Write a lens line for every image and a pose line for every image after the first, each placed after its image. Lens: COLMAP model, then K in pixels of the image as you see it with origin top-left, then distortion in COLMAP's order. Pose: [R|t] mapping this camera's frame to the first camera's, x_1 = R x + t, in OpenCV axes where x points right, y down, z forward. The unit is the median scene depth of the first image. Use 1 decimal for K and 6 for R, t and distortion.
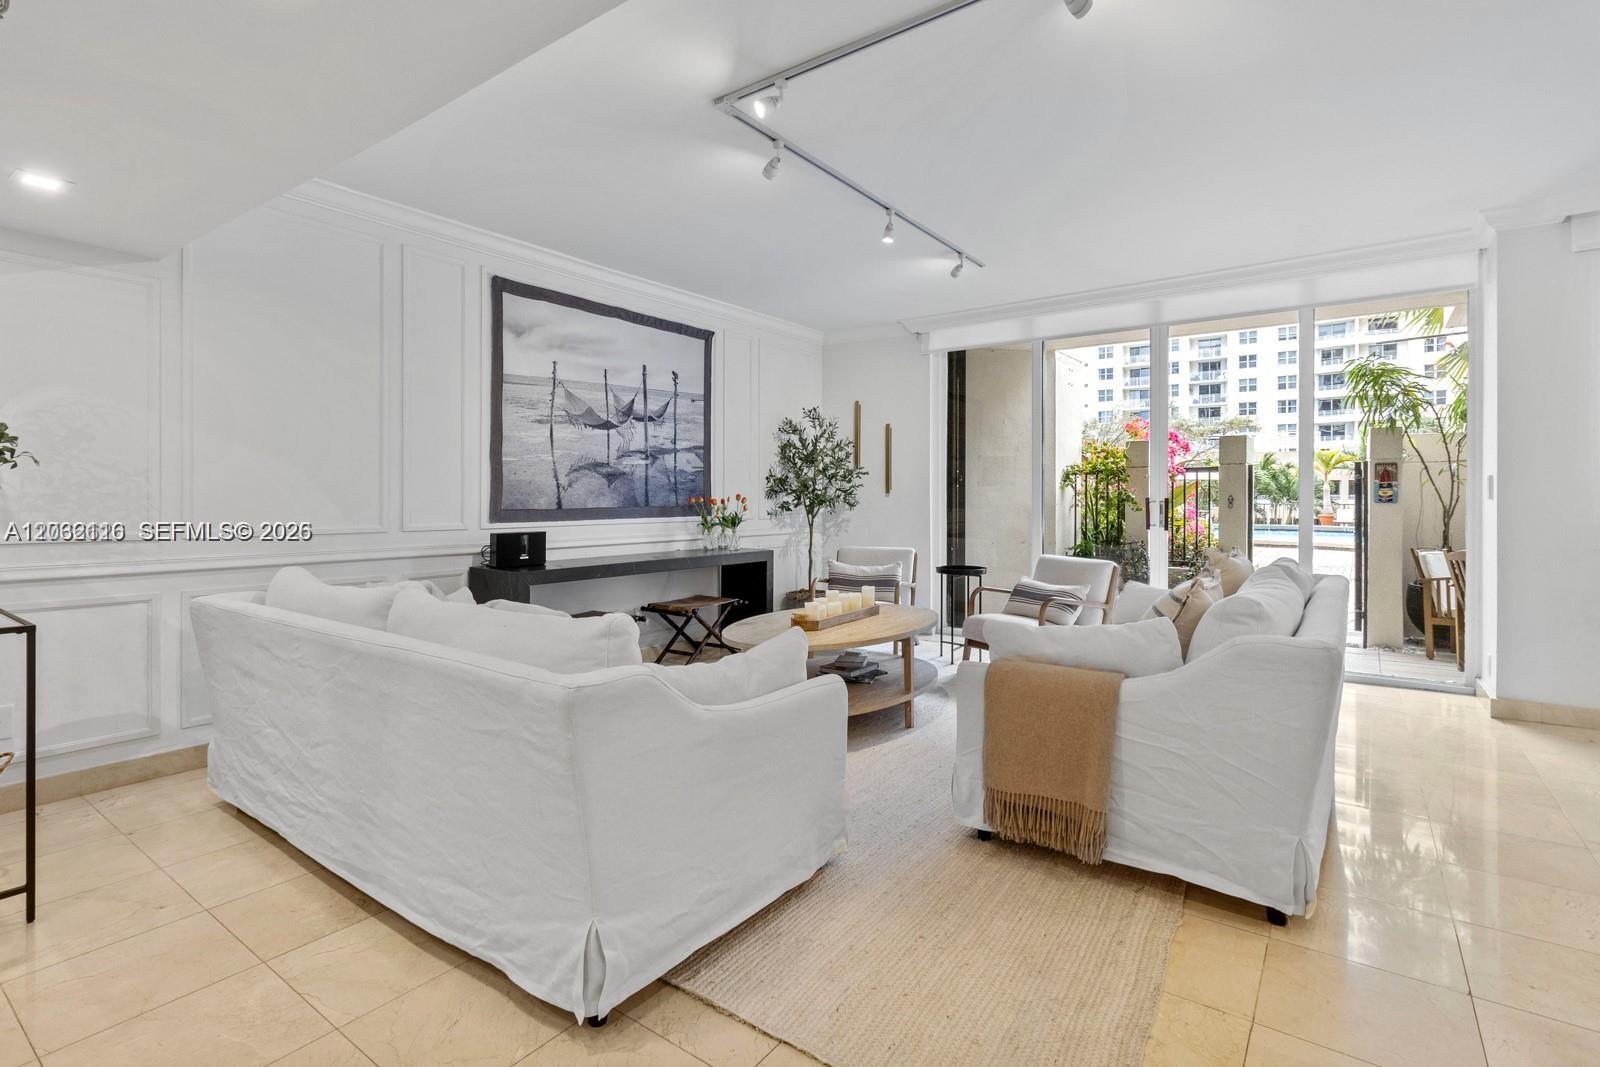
lens RADIAL K [[763.5, 0, 797.4], [0, 763.5, 497.3], [0, 0, 1]] dist [0.002782, 0.000378]
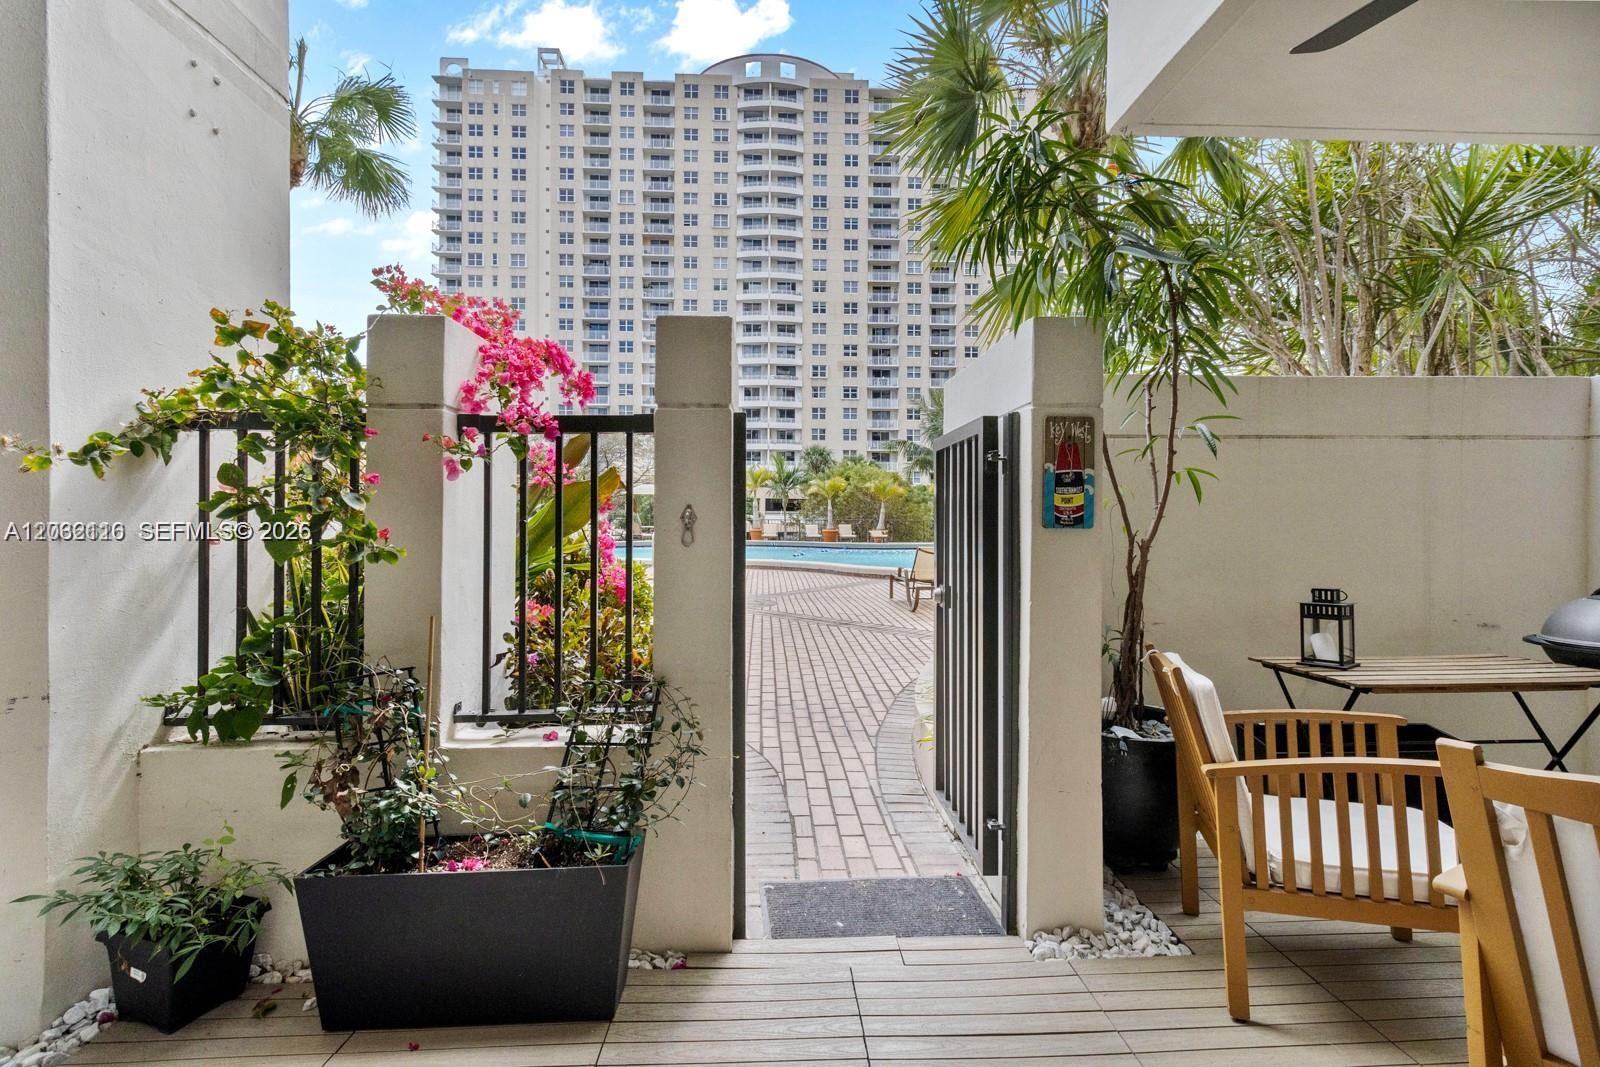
lens RADIAL K [[736.8, 0, 797.4], [0, 736.8, 506.4], [0, 0, 1]] dist [0.001244, -0.000070]
pose [[0.778233, 0.005856, 0.627948, 0.465419], [-0.001453, 0.999971, -0.007524, 0.000062], [-0.627974, 0.004943, 0.778219, 0.833546]]
